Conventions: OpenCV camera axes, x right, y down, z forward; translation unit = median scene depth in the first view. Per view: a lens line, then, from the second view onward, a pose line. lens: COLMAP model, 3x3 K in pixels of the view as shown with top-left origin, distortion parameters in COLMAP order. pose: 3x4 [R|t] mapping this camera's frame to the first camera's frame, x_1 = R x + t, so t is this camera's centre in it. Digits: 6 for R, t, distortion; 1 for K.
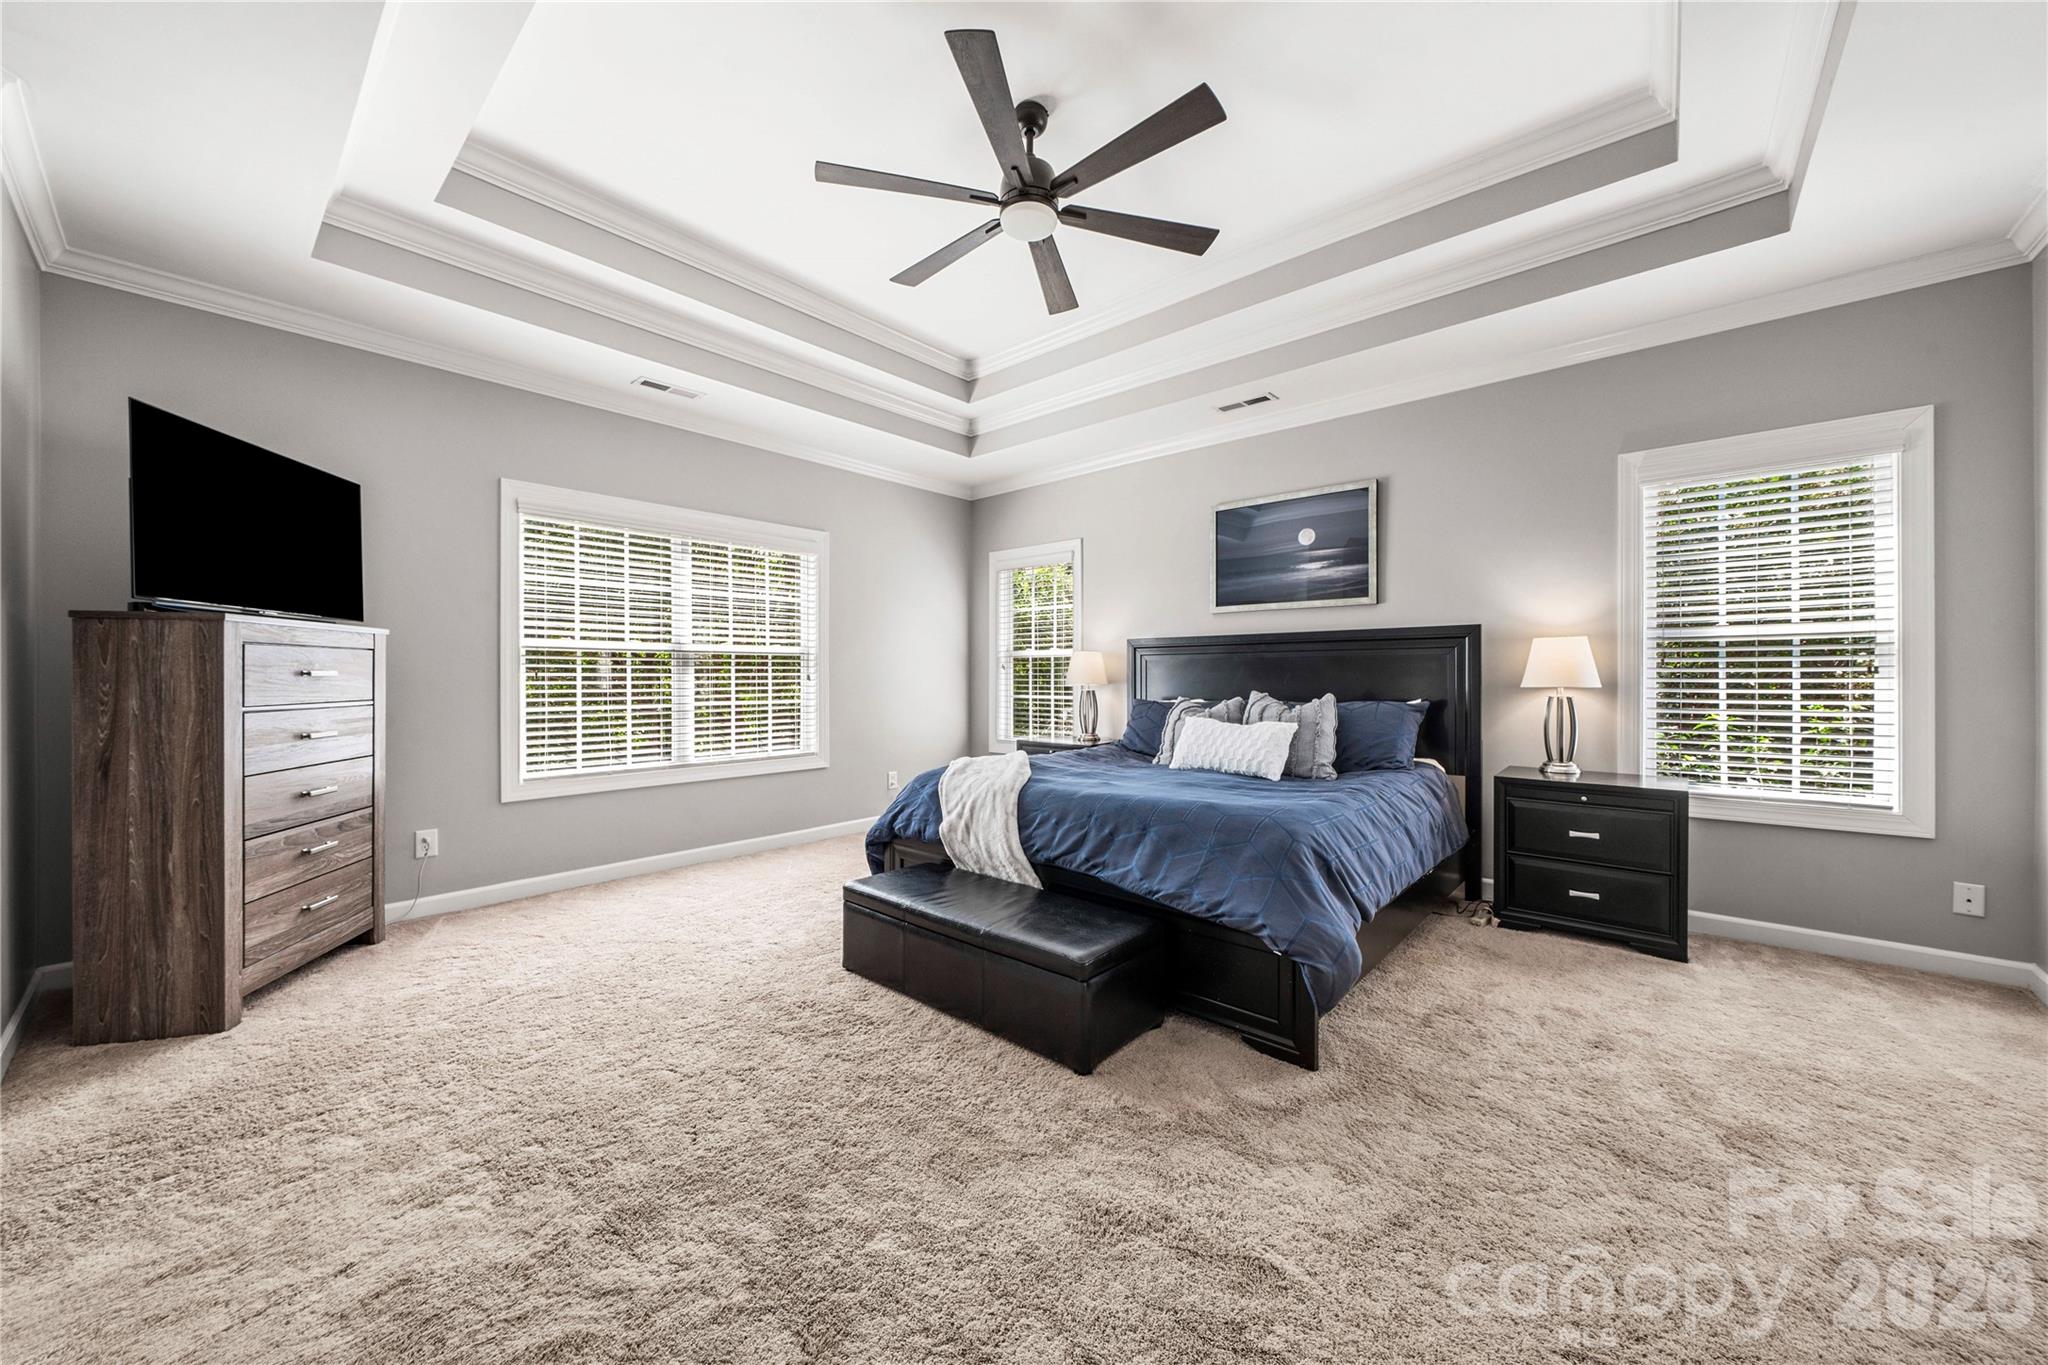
lens RADIAL K [[765.9, 0, 1021.3], [0, 765.9, 655.7], [0, 0, 1]] dist [-0.002636, -0.000316]
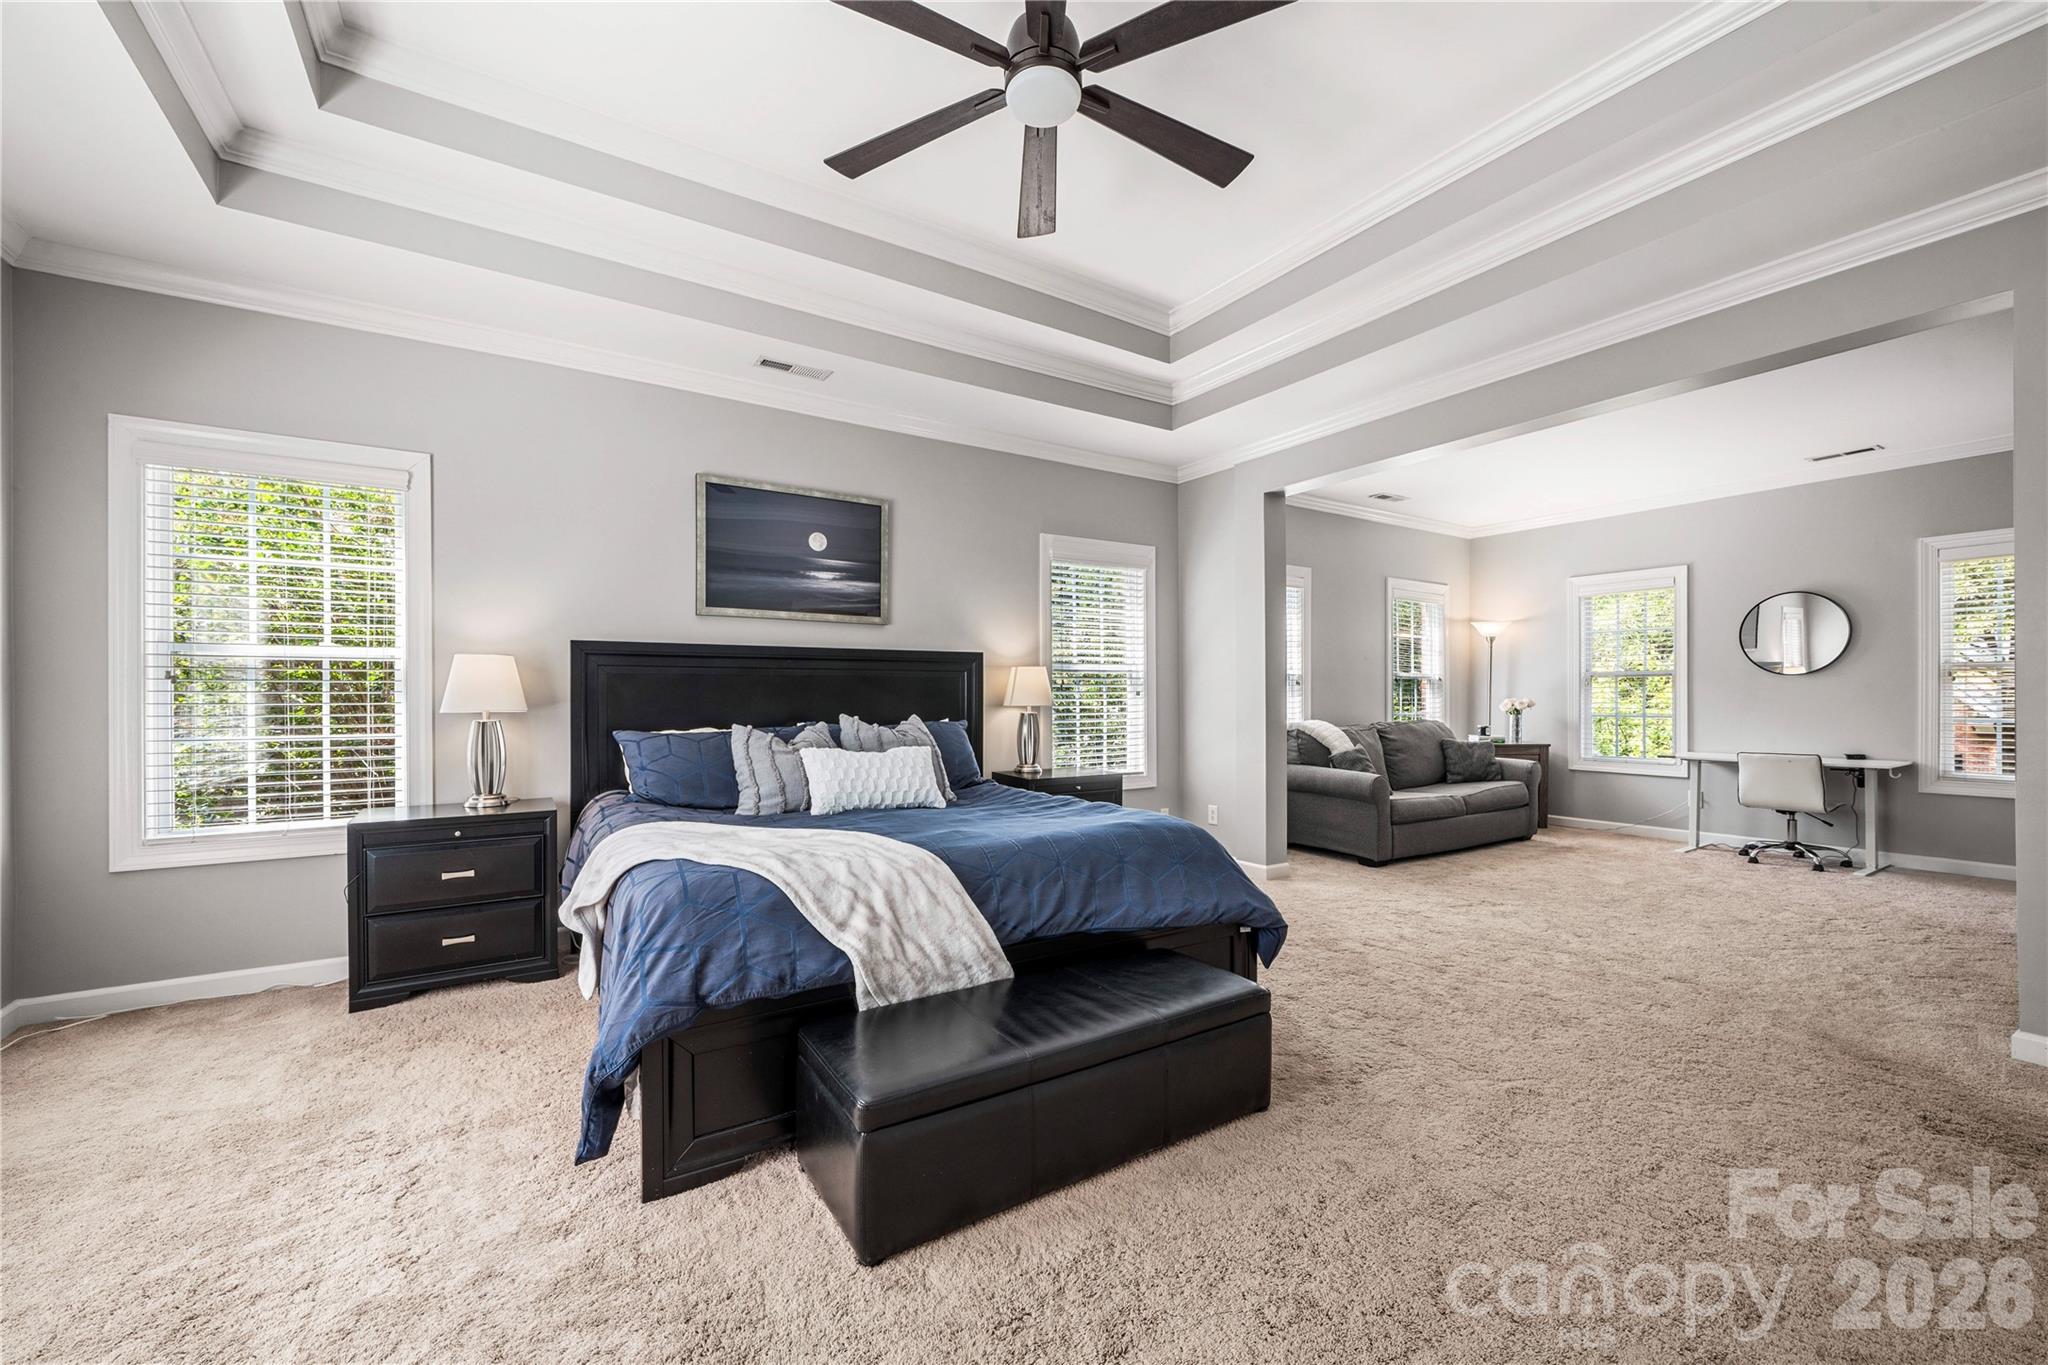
lens RADIAL K [[825.2, 0, 1024.0], [0, 825.2, 682.5], [0, 0, 1]] dist [0.000355, 0.000031]
pose [[0.244221, 0.021024, 0.969492, -0.611636], [-0.022263, 0.999623, -0.016069, 0.023926], [-0.969464, -0.017660, 0.244597, 0.643994]]
